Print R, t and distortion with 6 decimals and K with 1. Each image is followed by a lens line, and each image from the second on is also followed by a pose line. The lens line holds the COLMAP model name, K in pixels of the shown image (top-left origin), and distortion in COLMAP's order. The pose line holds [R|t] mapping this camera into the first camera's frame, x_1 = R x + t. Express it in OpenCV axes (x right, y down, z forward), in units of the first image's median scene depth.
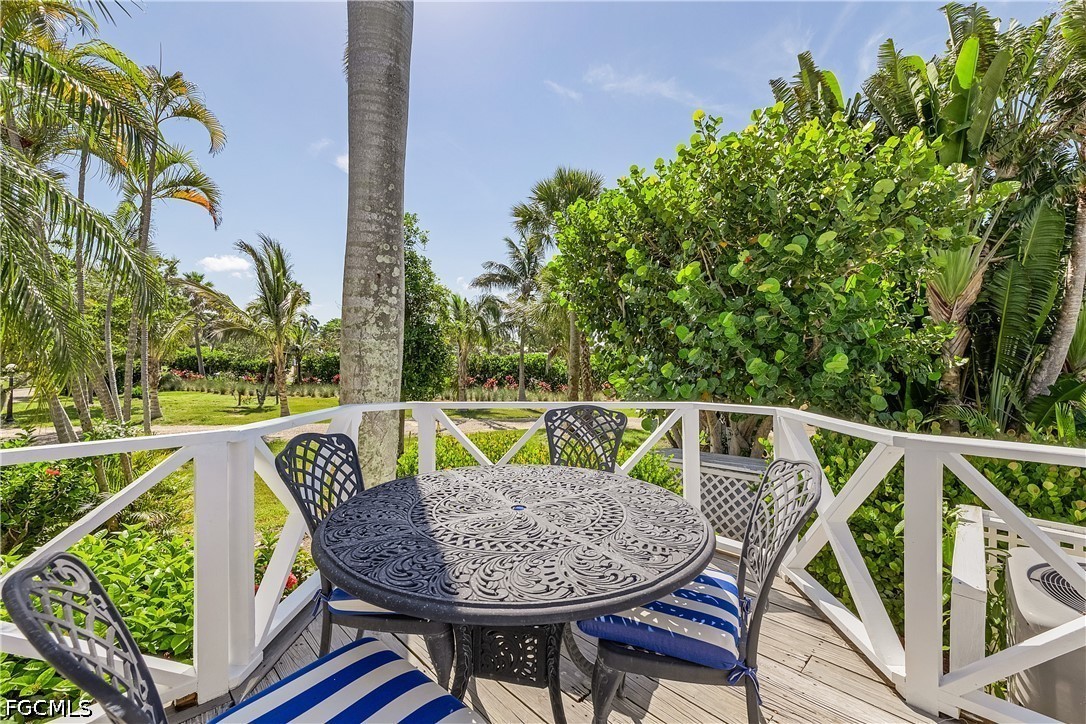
lens RADIAL K [[462.3, 0, 548.7], [0, 462.3, 367.4], [0, 0, 1]] dist [-0.007484, 0.002317]
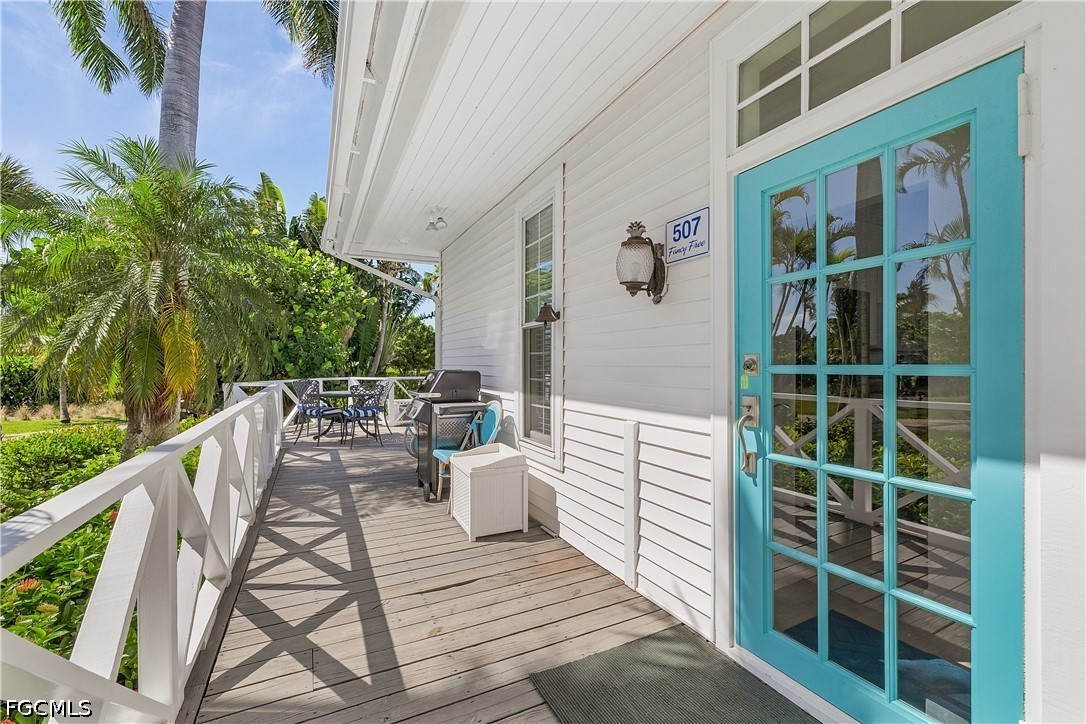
lens RADIAL K [[462.3, 0, 545.7], [0, 462.3, 361.6], [0, 0, 1]] dist [-0.007484, 0.002317]
pose [[0.314361, -0.004813, 0.949291, -0.854133], [0.022927, 0.999734, -0.002524, 0.001949], [-0.949027, 0.022558, 0.314387, -0.543221]]
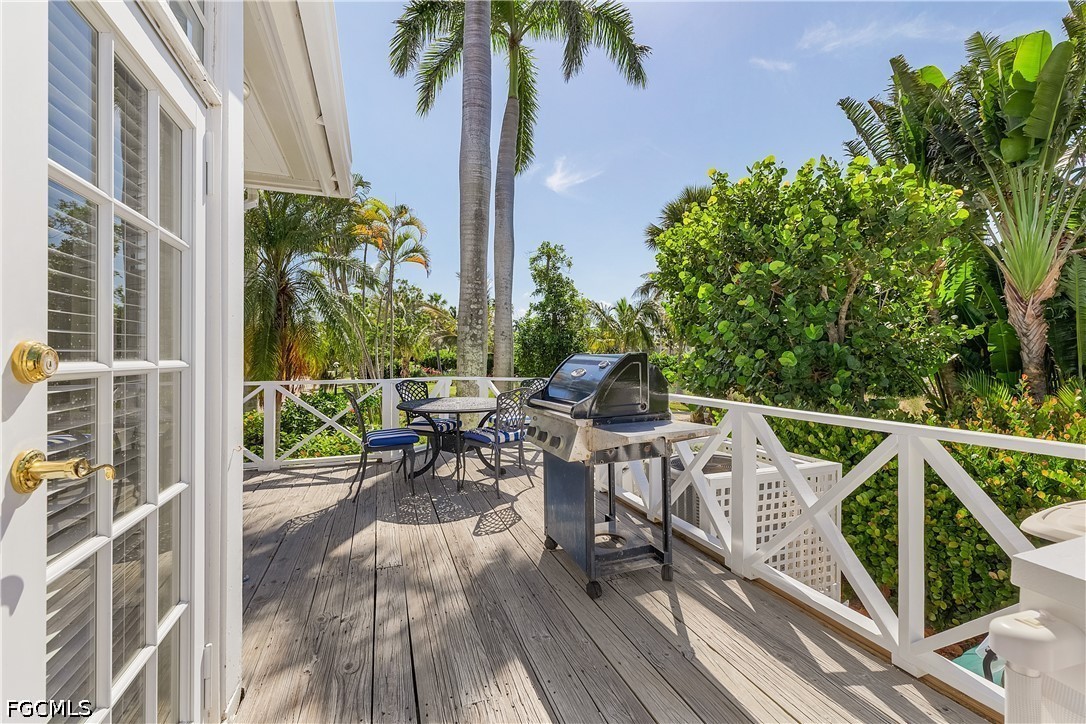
lens RADIAL K [[462.3, 0, 545.6], [0, 462.3, 357.0], [0, 0, 1]] dist [-0.007484, 0.002317]
pose [[0.906871, -0.004113, -0.421389, 0.356372], [-0.005018, 0.999776, -0.020559, 0.010643], [0.421379, 0.020759, 0.906647, -0.313431]]
